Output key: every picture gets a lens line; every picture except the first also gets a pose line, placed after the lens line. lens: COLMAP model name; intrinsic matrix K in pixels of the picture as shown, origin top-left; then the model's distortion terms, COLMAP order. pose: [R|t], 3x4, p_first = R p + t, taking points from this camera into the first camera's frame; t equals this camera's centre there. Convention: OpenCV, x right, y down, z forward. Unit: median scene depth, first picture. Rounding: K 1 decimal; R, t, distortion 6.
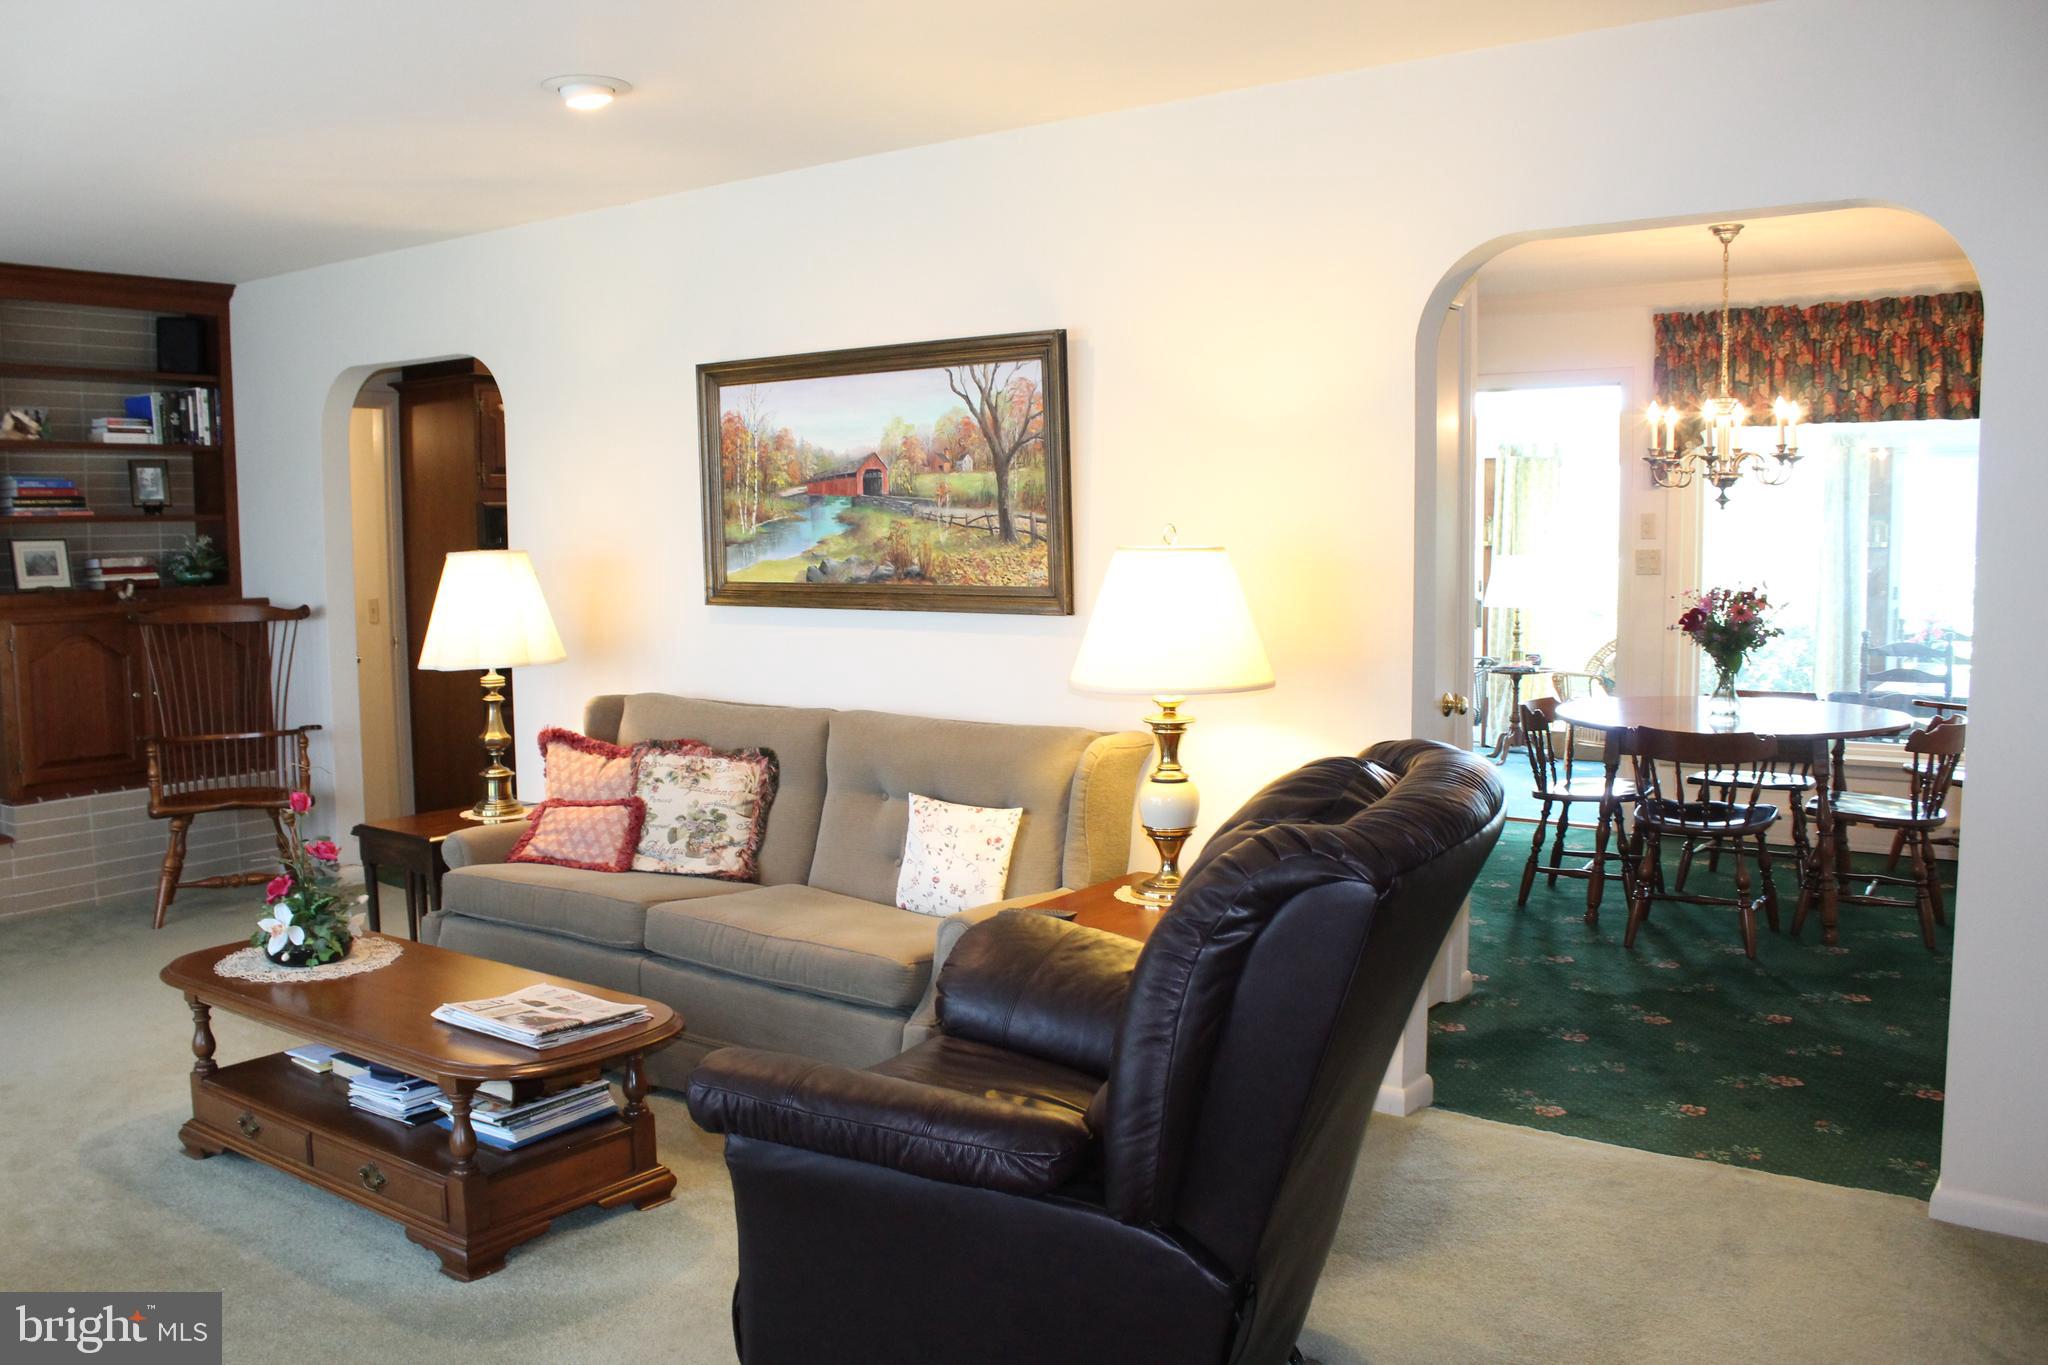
lens RADIAL K [[1713.3, 0, 1018.5], [0, 1713.3, 684.5], [0, 0, 1]] dist [-0.166001, 0.144556]
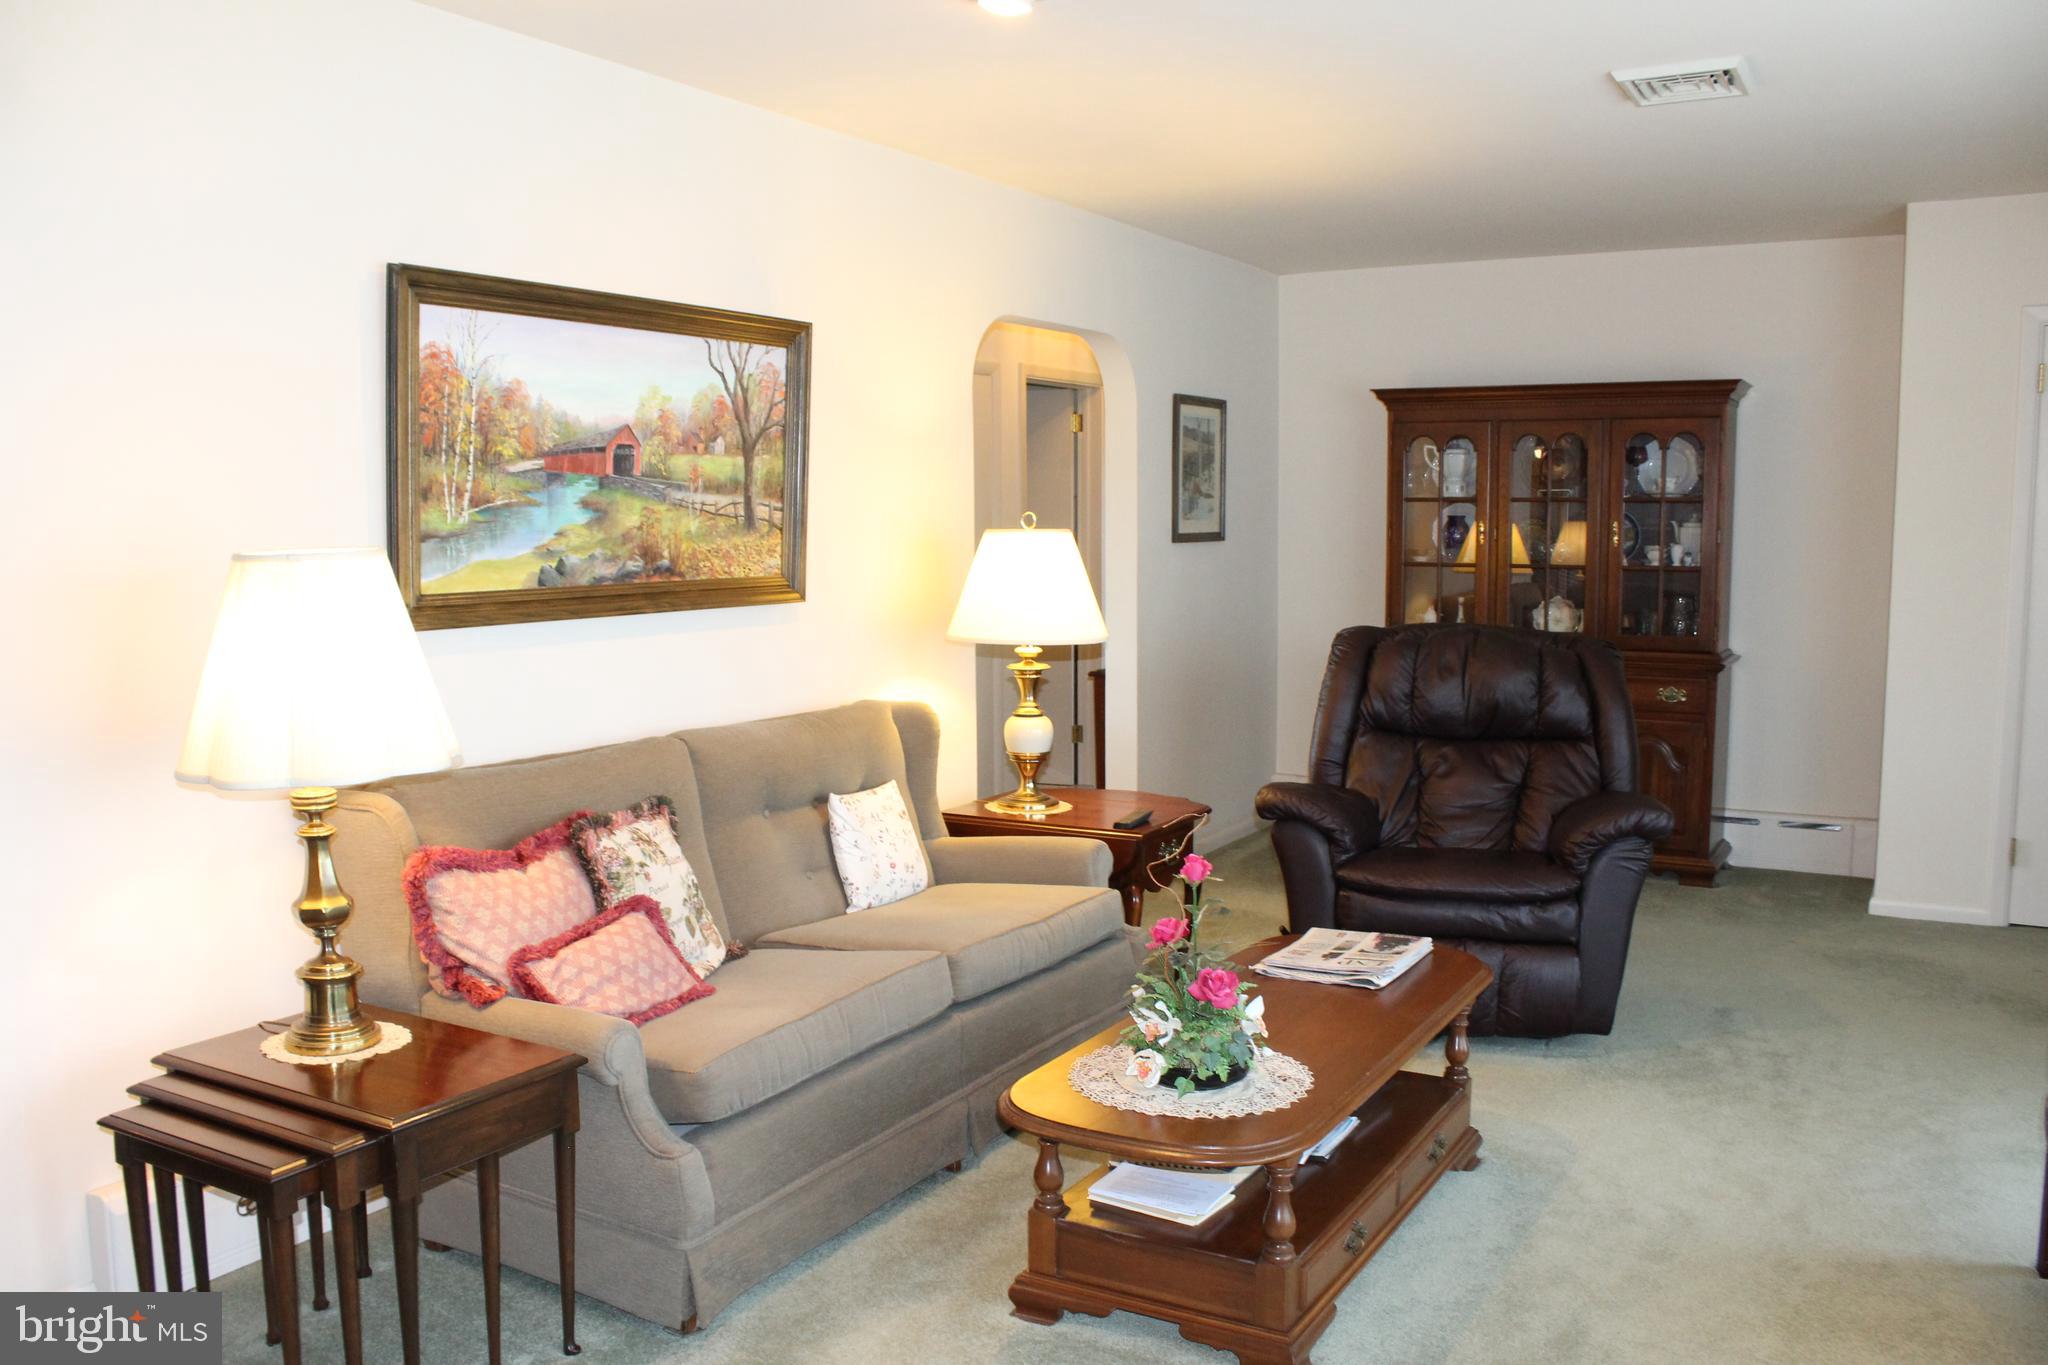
lens RADIAL K [[1713.3, 0, 1023.4], [0, 1713.3, 685.0], [0, 0, 1]] dist [-0.166001, 0.144556]
pose [[-0.112965, -0.091762, 0.989353, -0.939187], [0.090794, 0.990607, 0.102245, -0.078097], [-0.989442, 0.101377, -0.103573, 0.917875]]
